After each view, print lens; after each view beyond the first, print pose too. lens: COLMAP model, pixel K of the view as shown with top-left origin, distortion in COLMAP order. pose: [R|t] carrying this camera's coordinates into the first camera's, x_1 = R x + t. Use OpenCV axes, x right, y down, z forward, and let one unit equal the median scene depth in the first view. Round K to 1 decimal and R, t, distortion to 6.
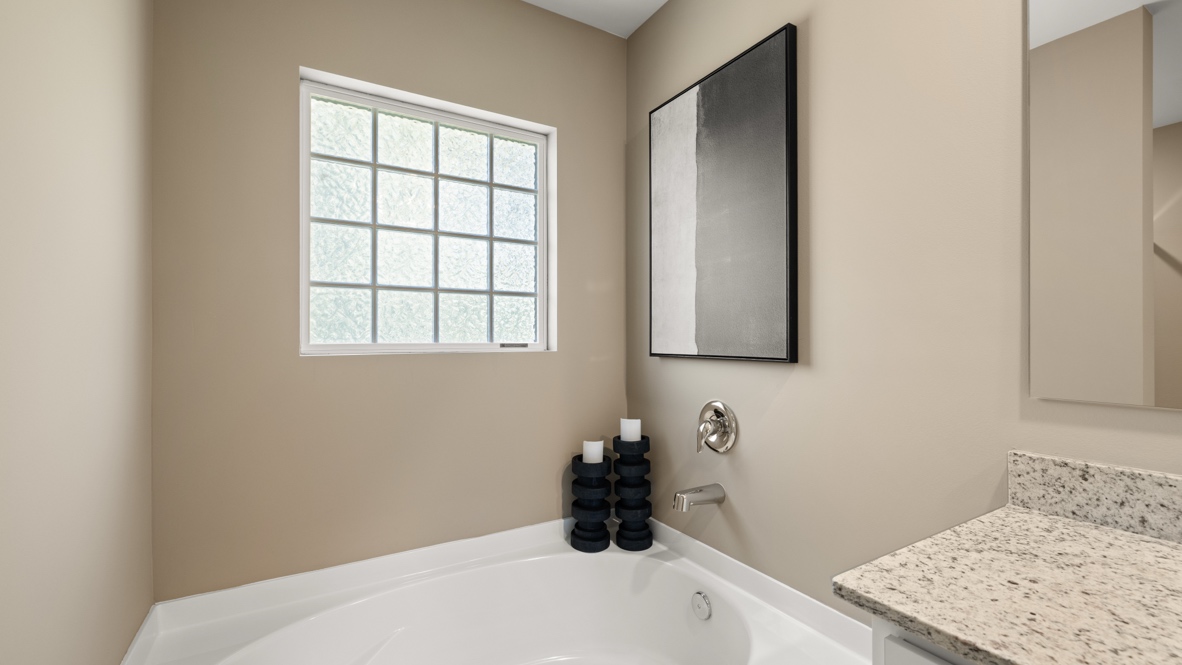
lens RADIAL K [[502.1, 0, 592.7], [0, 502.1, 333.4], [0, 0, 1]] dist [-0.002441, -0.000488]
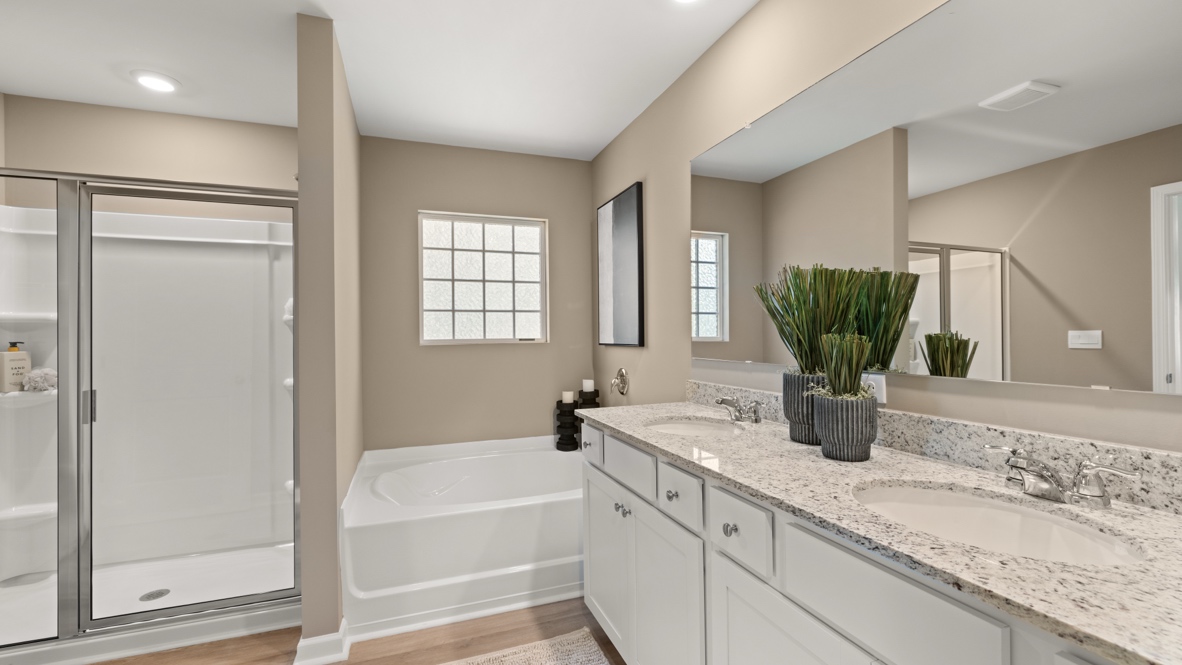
lens RADIAL K [[502.1, 0, 591.9], [0, 502.1, 334.6], [0, 0, 1]] dist [-0.002441, -0.000488]
pose [[0.982588, -0.007367, -0.185654, 0.431920], [0.008928, 0.999931, 0.007575, -0.005771], [0.185586, -0.009101, 0.982586, -0.782061]]
